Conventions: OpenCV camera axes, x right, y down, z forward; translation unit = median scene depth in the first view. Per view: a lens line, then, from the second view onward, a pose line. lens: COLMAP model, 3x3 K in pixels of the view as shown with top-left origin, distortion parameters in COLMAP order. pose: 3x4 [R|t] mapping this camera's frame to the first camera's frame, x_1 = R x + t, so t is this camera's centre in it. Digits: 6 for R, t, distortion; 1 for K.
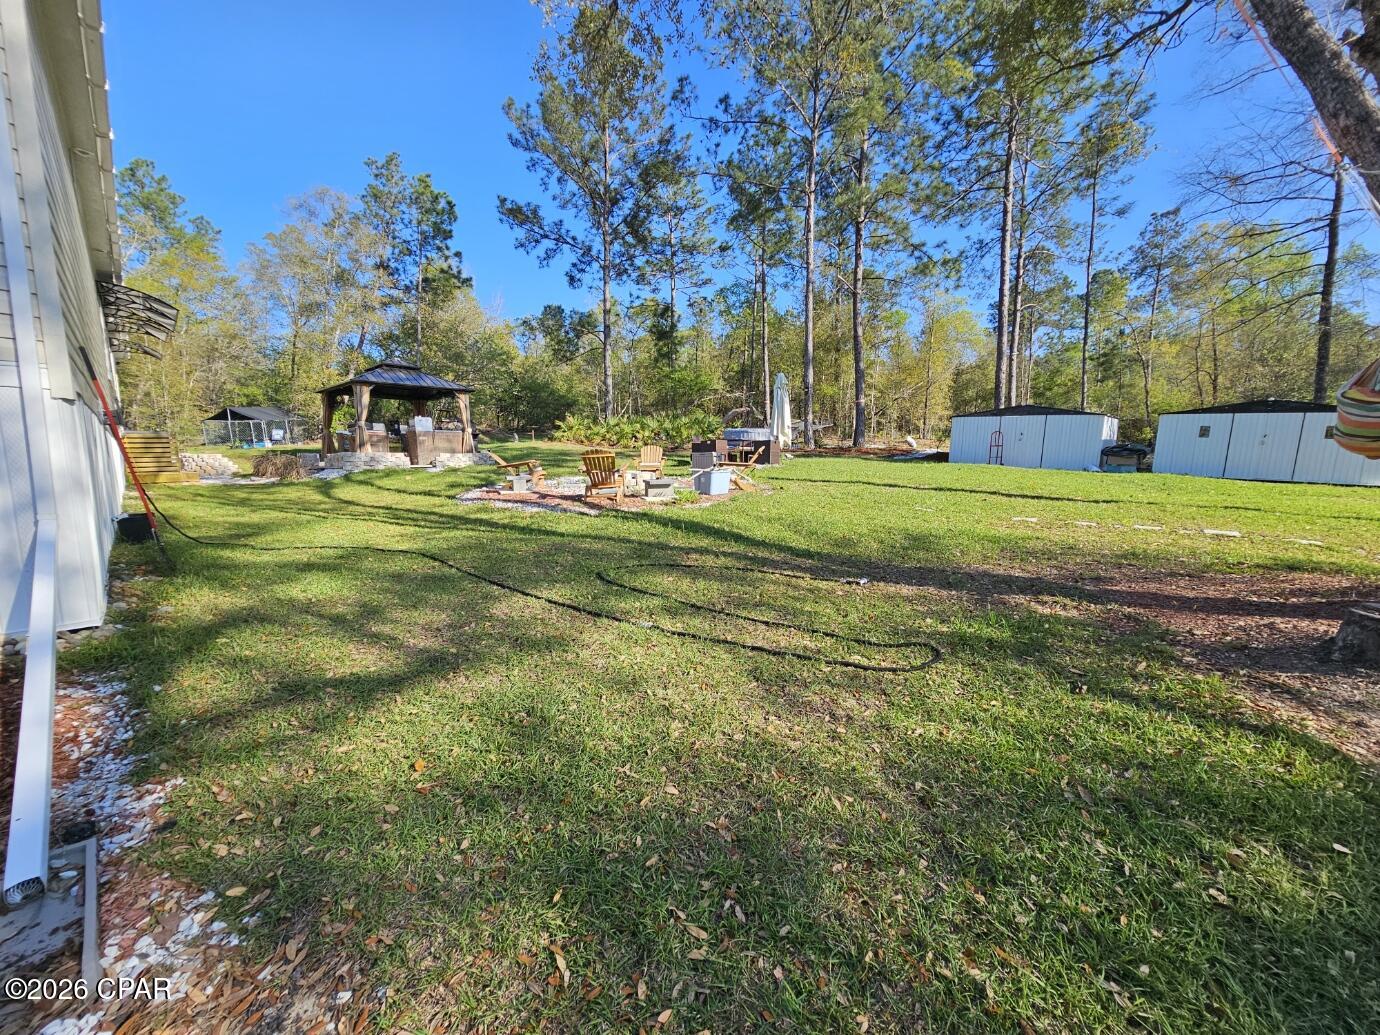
lens RADIAL K [[770.0, 0, 690.4], [0, 770.0, 540.8], [0, 0, 1]] dist [0.002823, -0.001181]
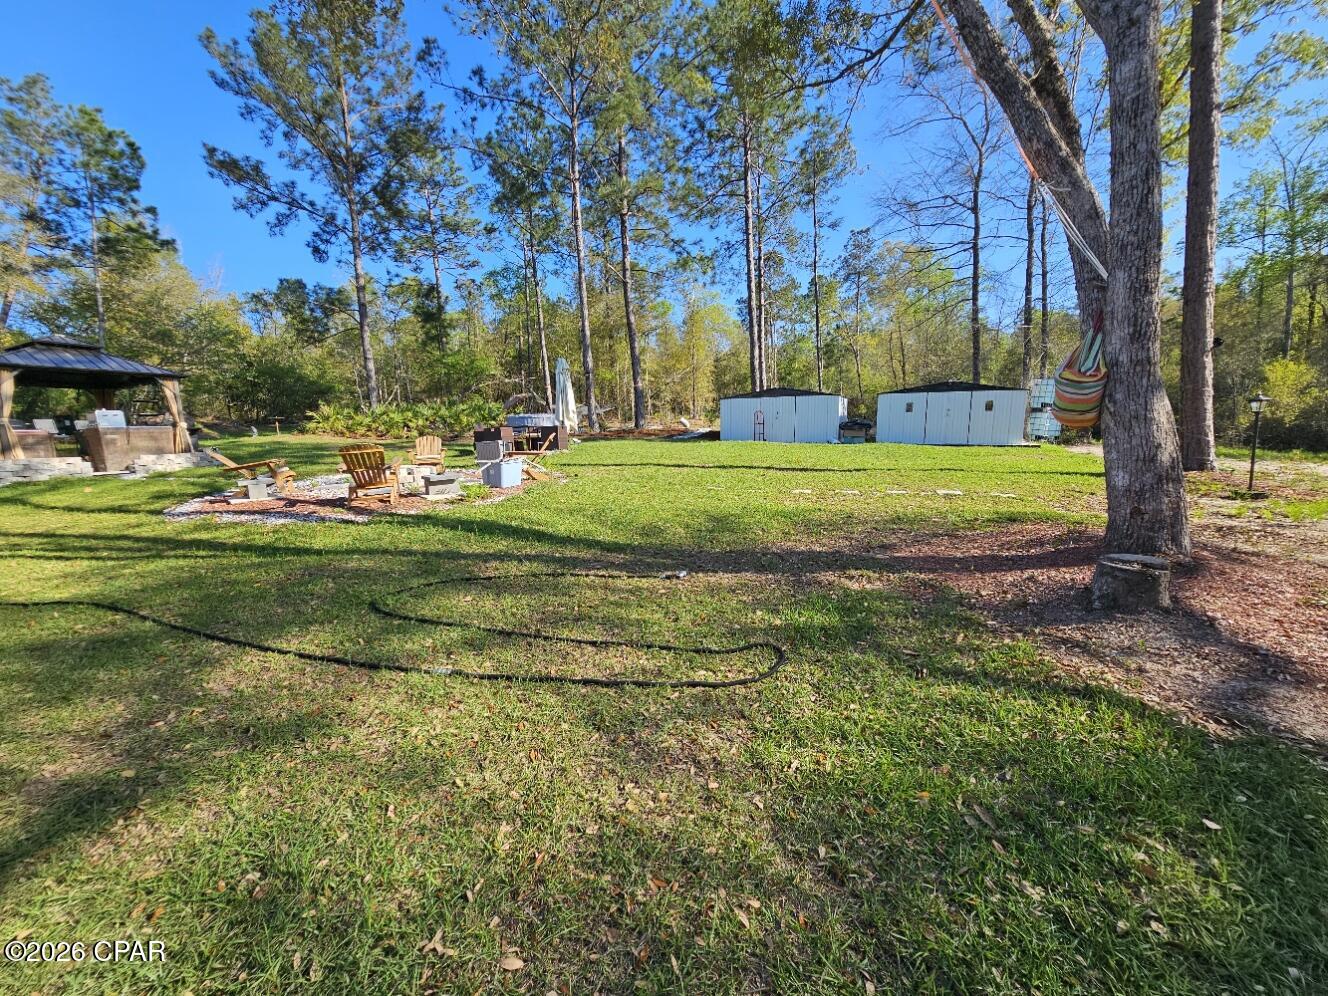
lens RADIAL K [[553.9, 0, 664.0], [0, 553.9, 498.0], [0, 0, 1]] dist [0.004772, -0.000030]
pose [[0.935547, -0.078357, 0.344402, -0.019752], [0.072083, 0.996917, 0.031006, -0.048478], [-0.345769, -0.004182, 0.938310, 0.274497]]
